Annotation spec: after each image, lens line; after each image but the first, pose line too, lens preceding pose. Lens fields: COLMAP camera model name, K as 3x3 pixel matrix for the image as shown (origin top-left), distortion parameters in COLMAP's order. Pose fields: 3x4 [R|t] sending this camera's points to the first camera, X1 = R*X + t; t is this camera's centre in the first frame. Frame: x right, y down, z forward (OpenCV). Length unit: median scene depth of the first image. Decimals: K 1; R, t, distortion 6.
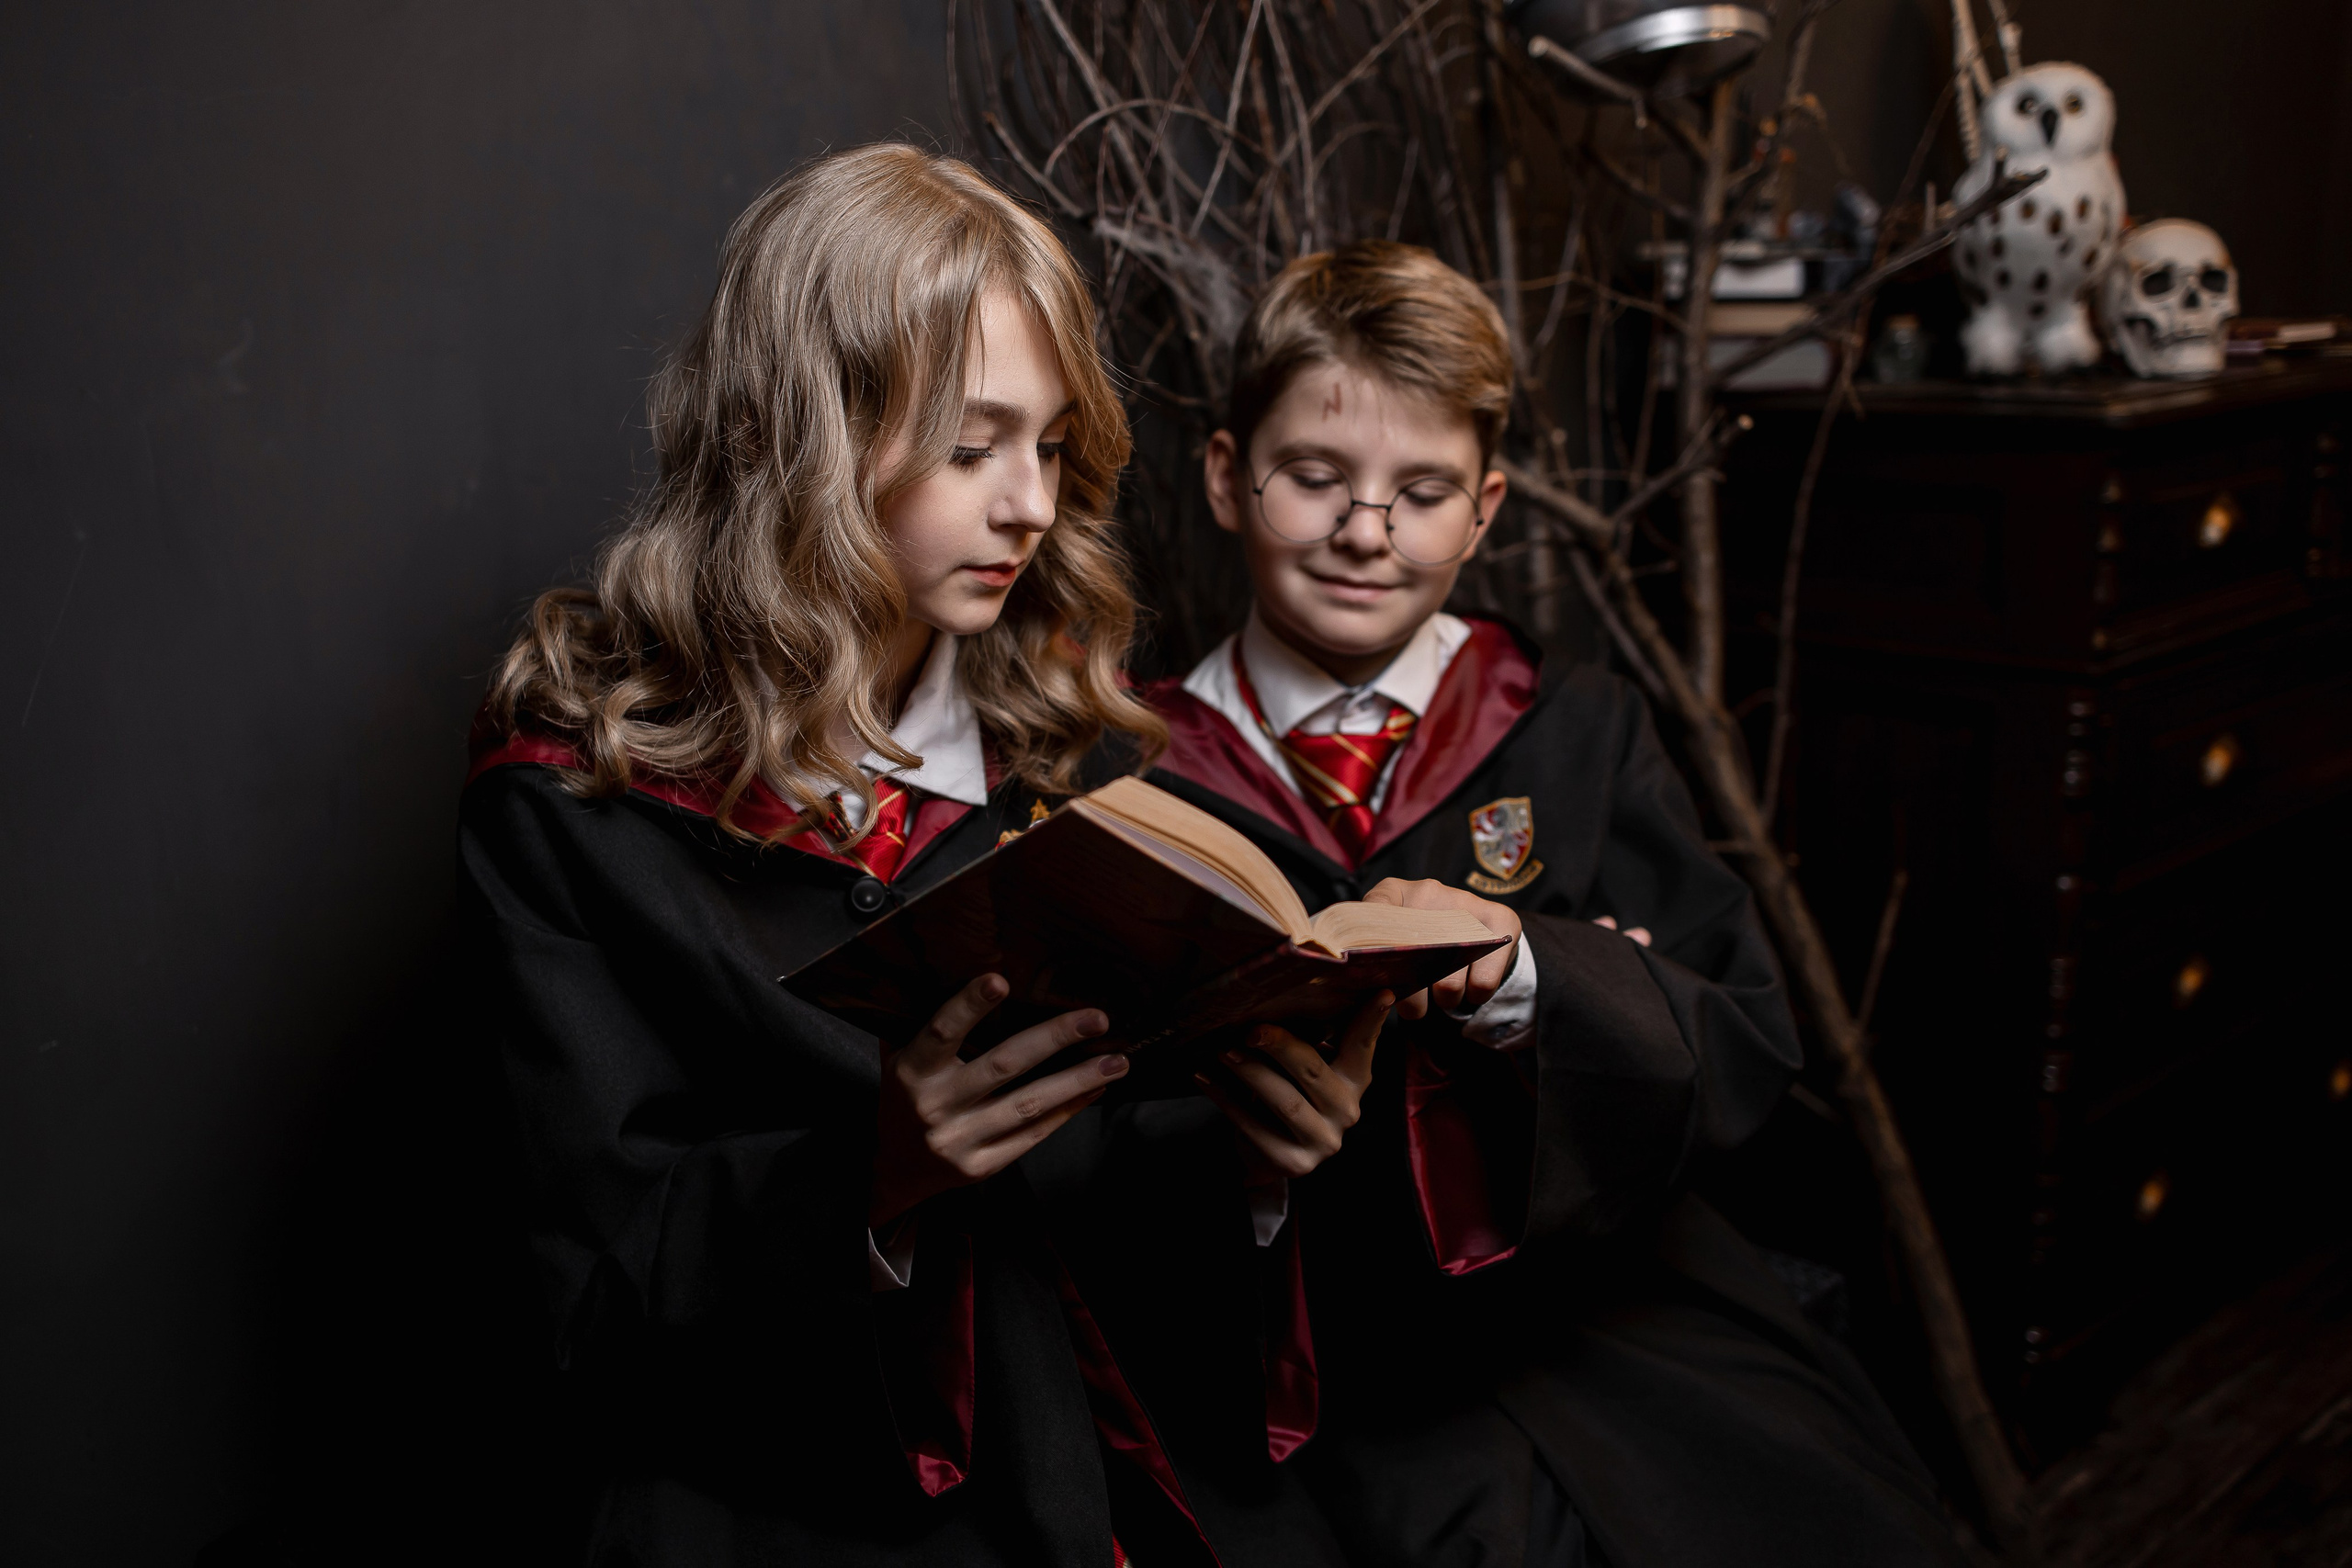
lens RADIAL K [[2447.9, 0, 1193.6], [0, 2447.9, 786.3], [0, 0, 1]] dist [0.004746, -0.008040]
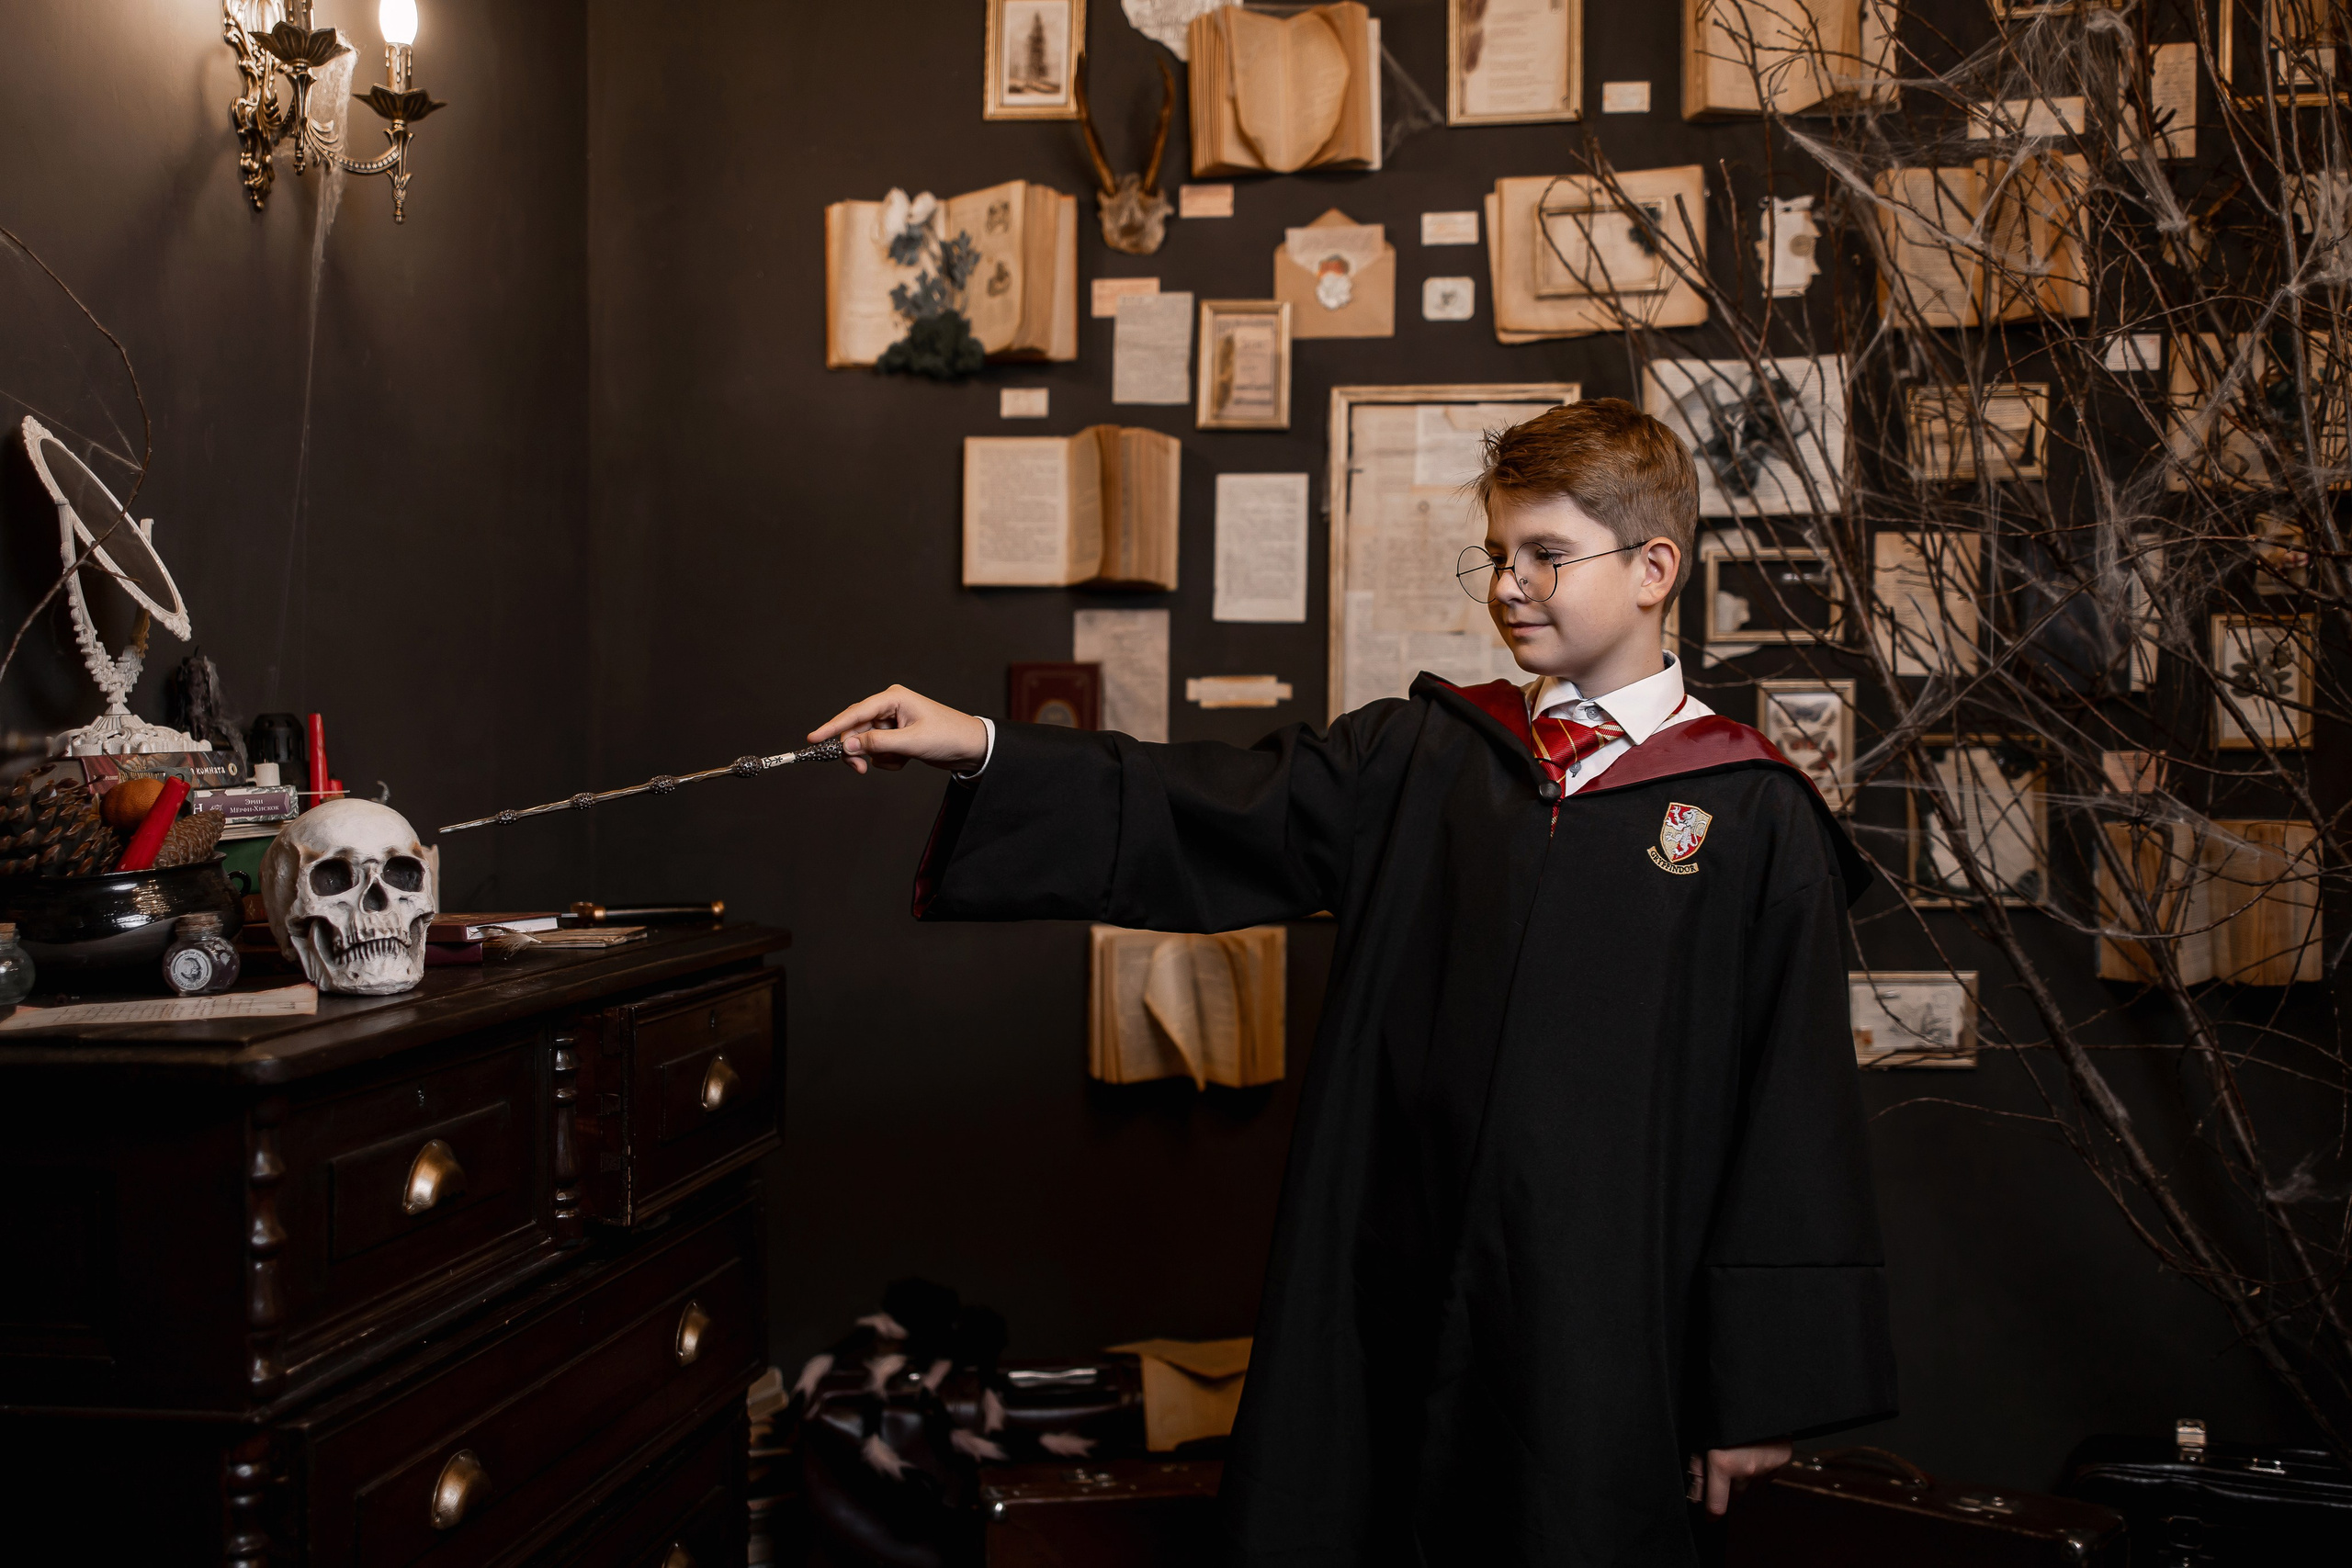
lens RADIAL K [[2327.0, 0, 1180.5], [0, 2327.0, 786.2], [0, 0, 1]] dist [0.011877, -0.006164]
pose [[0.796557, 0.007511, 0.604517, 0.195367], [0.124106, 0.976596, -0.175666, -0.085171], [-0.591688, 0.214952, 0.776982, 0.315575]]
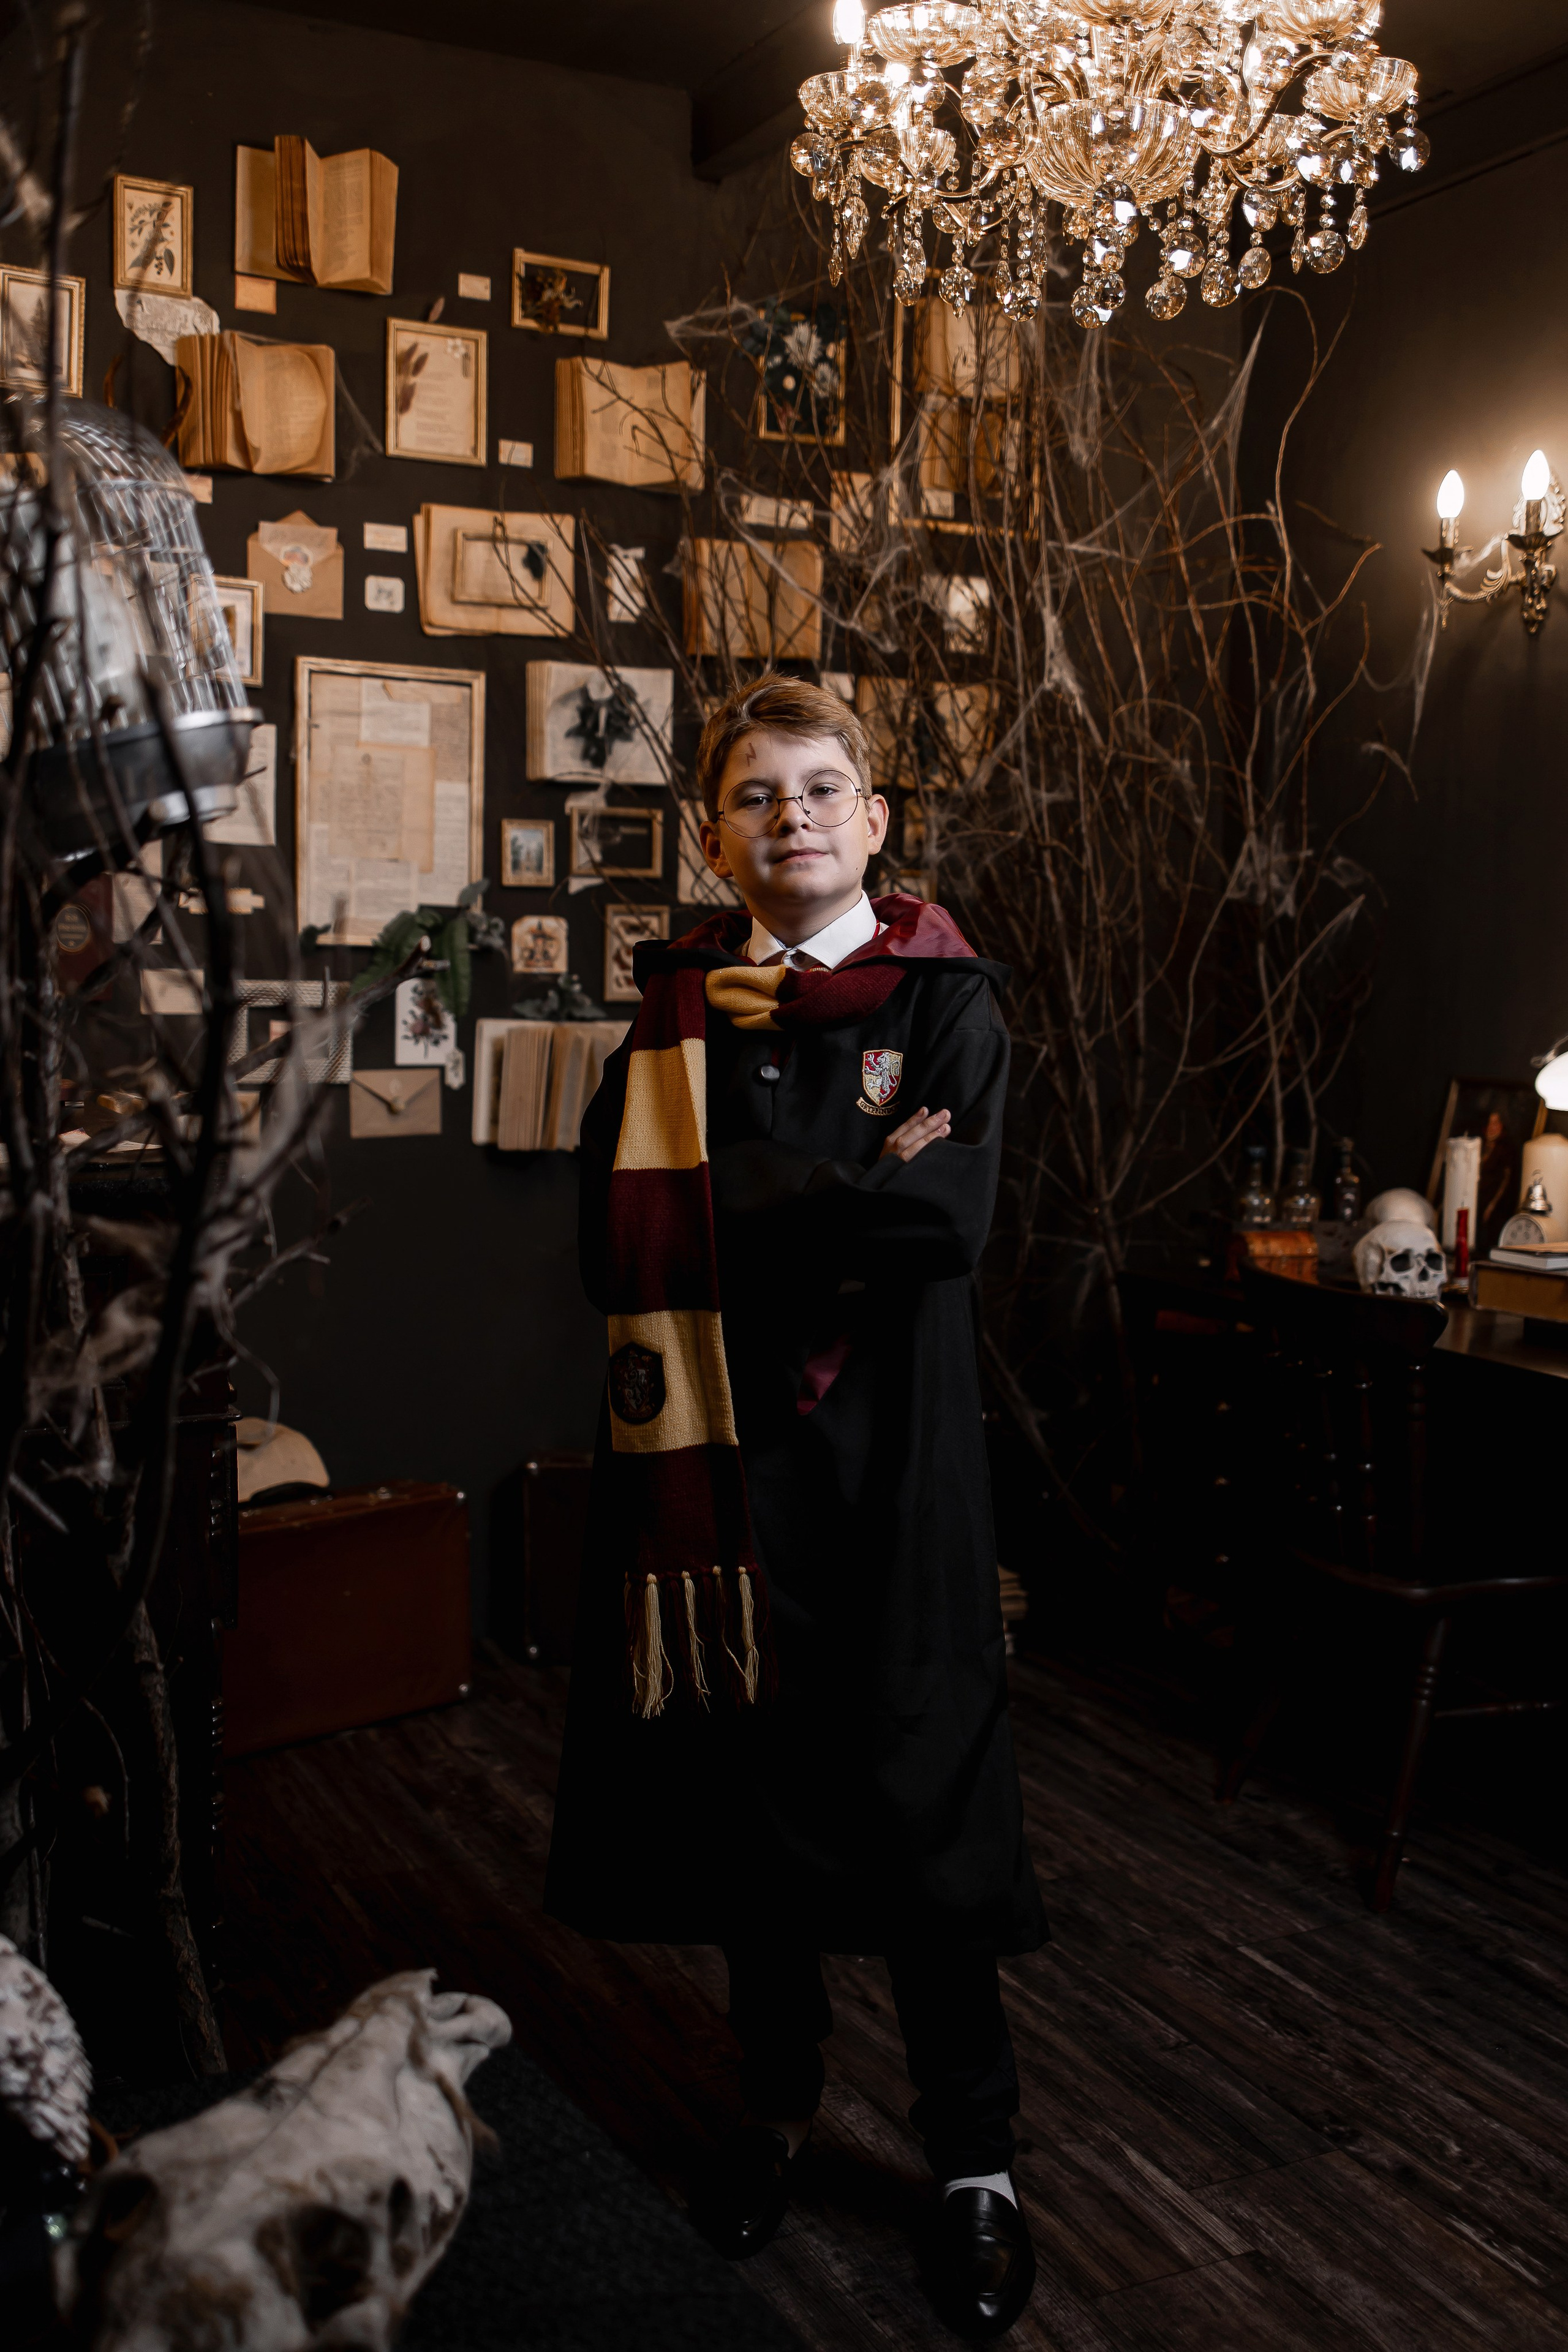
lens RADIAL K [[2344.5, 0, 785.7], [0, 2344.5, 1177.9], [0, 0, 1]] dist [0.024961, -0.011988]
pose [[0.302632, -0.072494, 0.950347, -0.582172], [0.193509, 0.981010, 0.013211, -0.131208], [-0.933257, 0.179903, 0.310913, 0.508890]]
